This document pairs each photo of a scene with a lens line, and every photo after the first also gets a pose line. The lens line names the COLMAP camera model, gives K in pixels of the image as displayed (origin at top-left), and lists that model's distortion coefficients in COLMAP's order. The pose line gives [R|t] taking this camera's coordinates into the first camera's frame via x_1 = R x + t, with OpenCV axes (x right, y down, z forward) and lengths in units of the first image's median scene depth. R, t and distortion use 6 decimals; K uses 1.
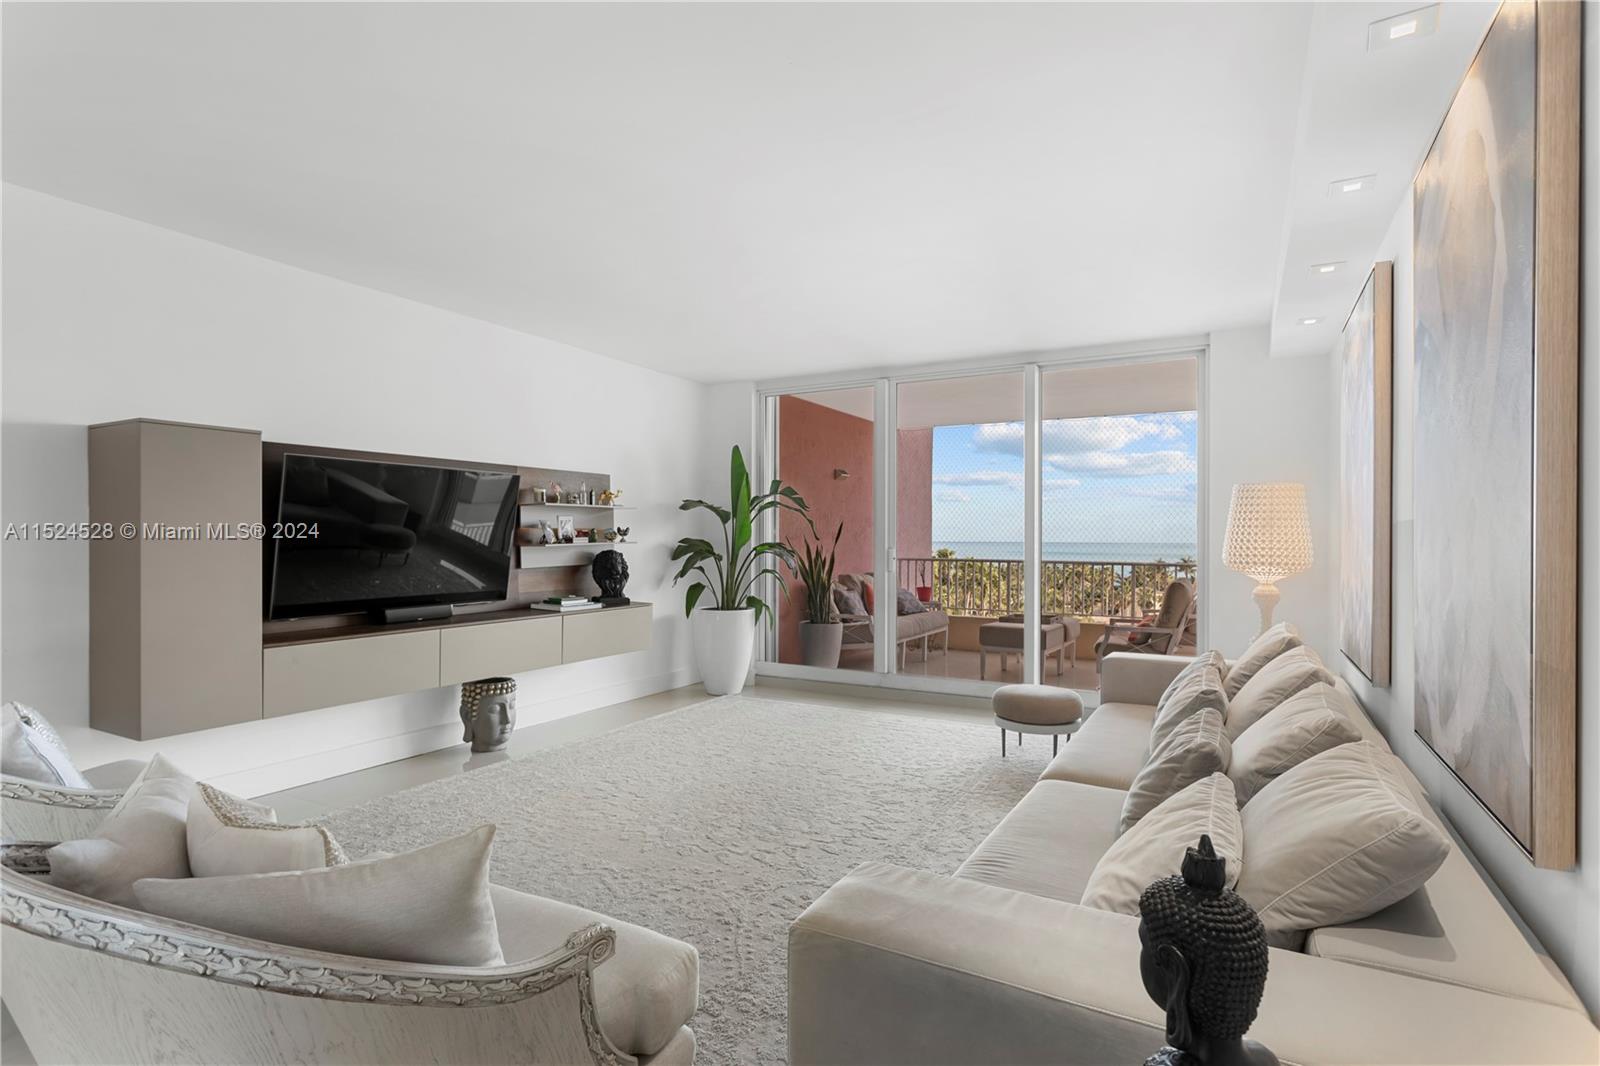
lens RADIAL K [[787.0, 0, 829.1], [0, 787.0, 528.8], [0, 0, 1]] dist [-0.007599, 0.004982]
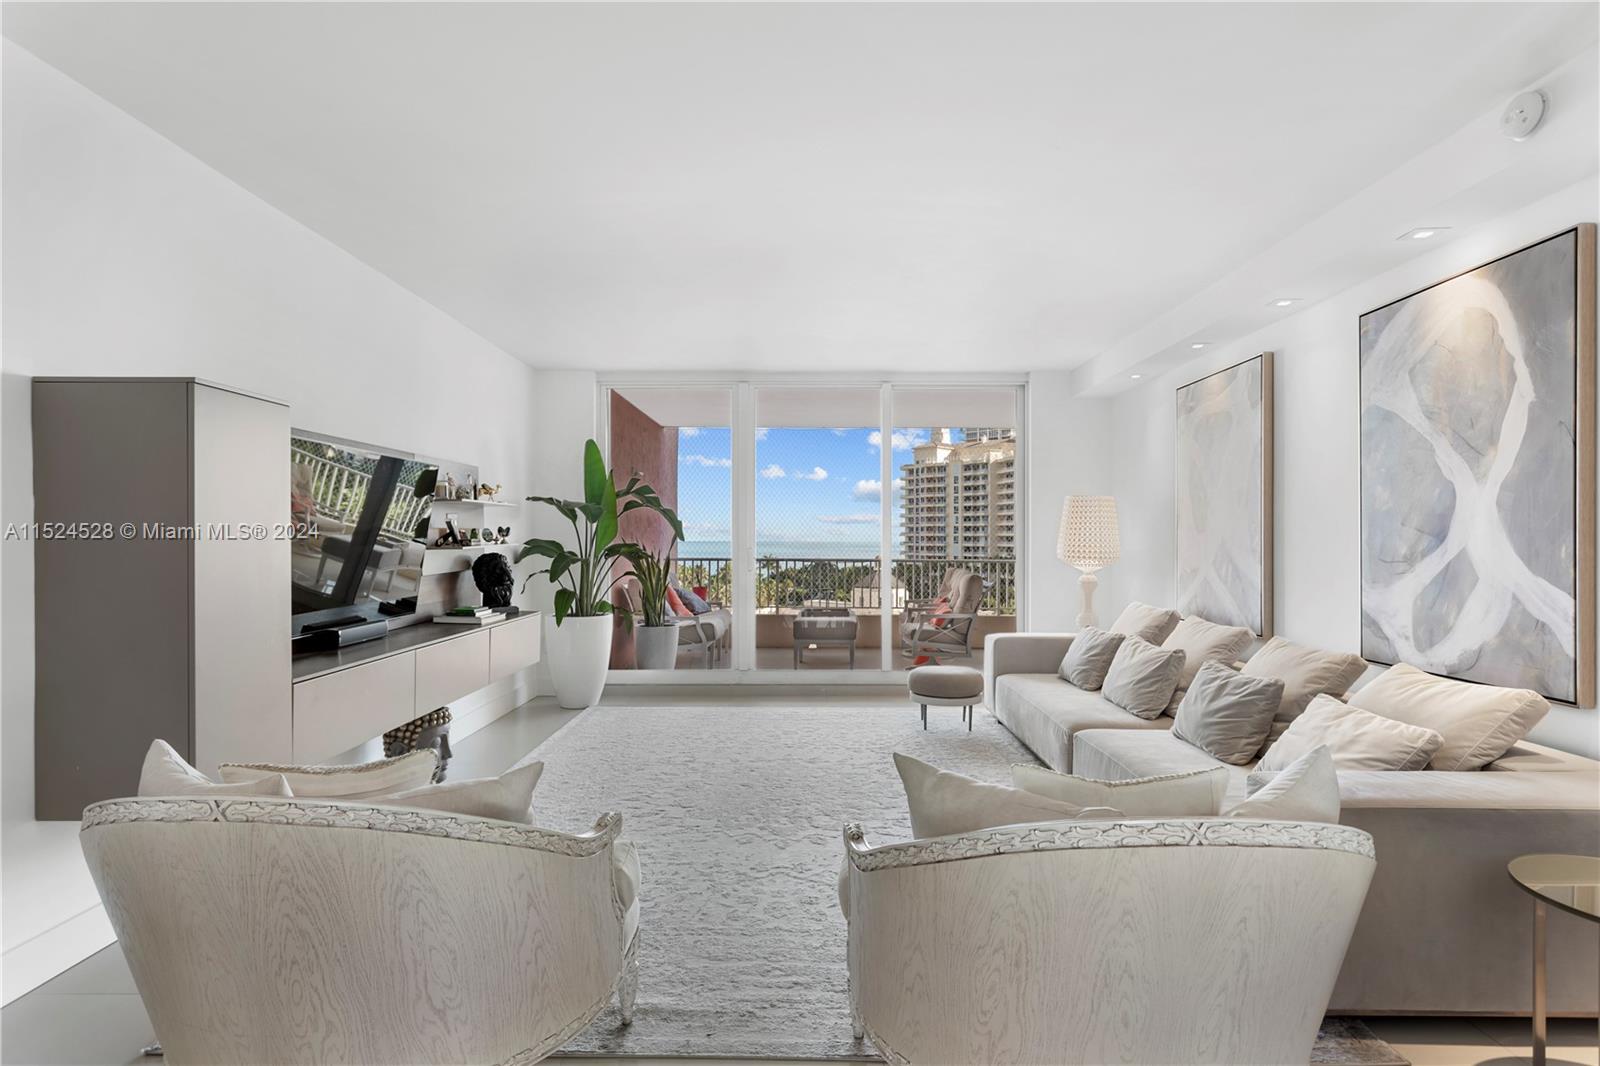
lens RADIAL K [[828.7, 0, 844.1], [0, 828.7, 539.7], [0, 0, 1]] dist [-0.008238, 0.004925]
pose [[0.870776, 0.001713, 0.491676, -0.446257], [-0.011439, 0.999794, 0.016776, -0.007739], [-0.491546, -0.020232, 0.870616, 0.013727]]
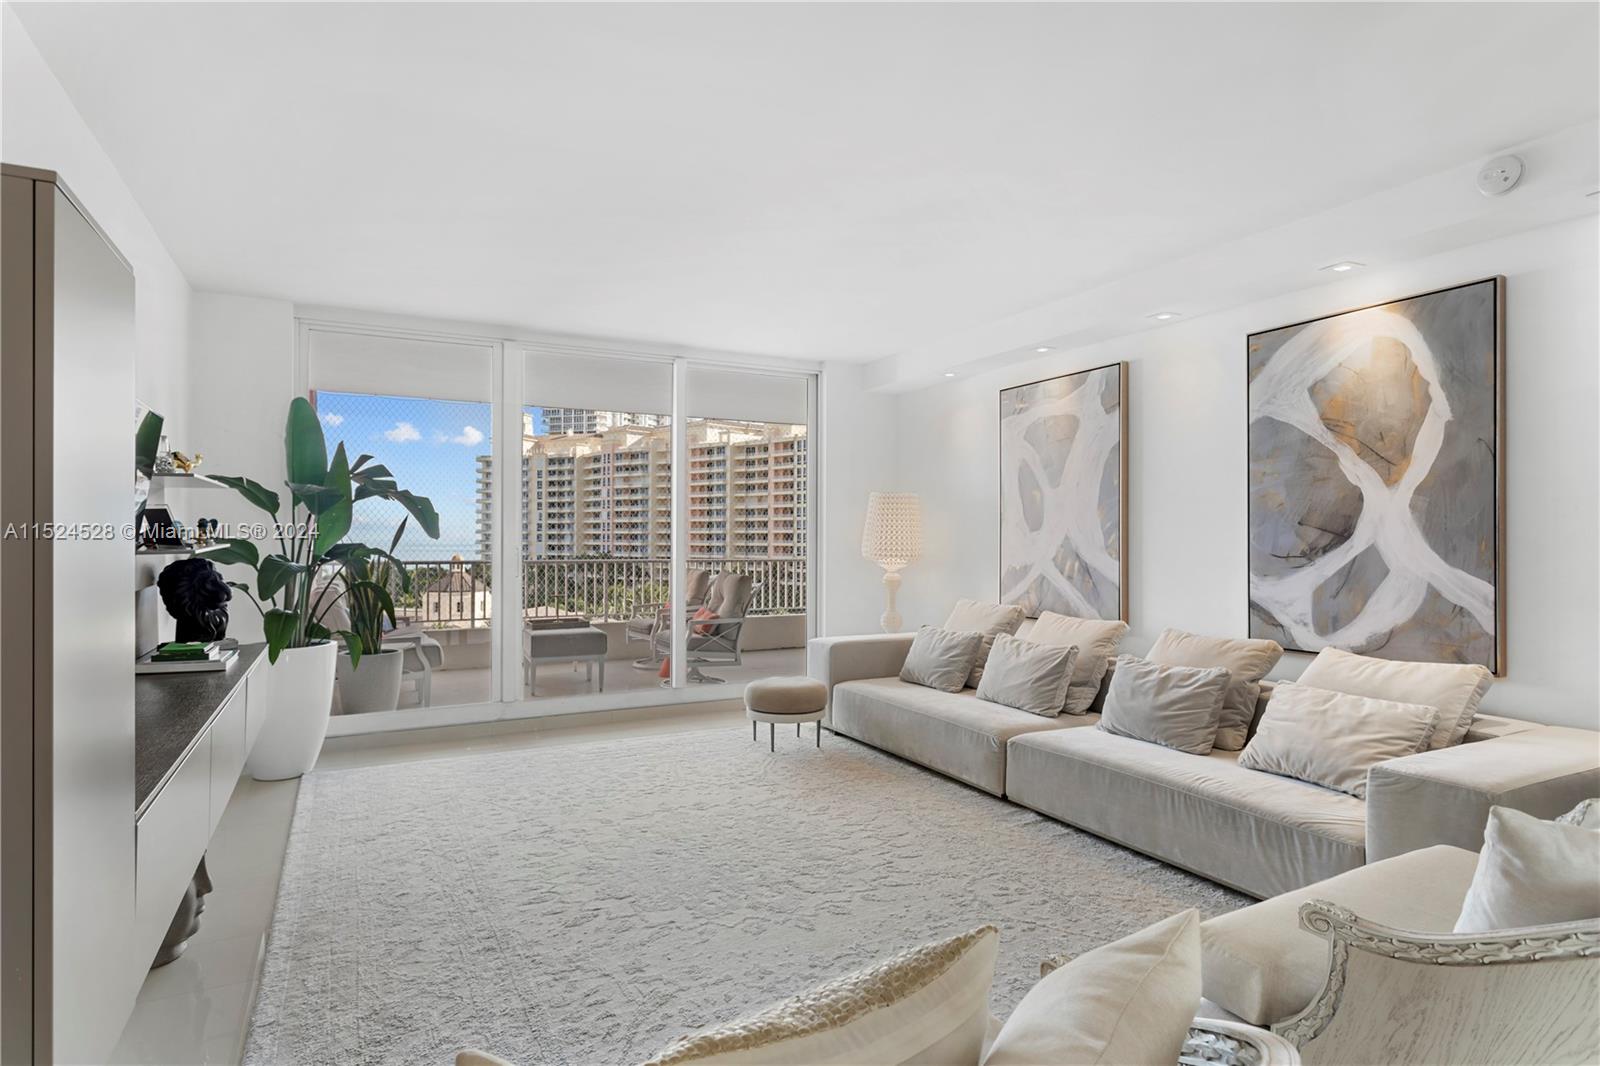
lens RADIAL K [[828.7, 0, 825.8], [0, 828.7, 539.8], [0, 0, 1]] dist [-0.008238, 0.004925]
pose [[0.551142, -0.001803, 0.834409, -0.599220], [-0.016725, 0.999773, 0.013207, -0.001798], [-0.834244, -0.021235, 0.550987, 0.332862]]
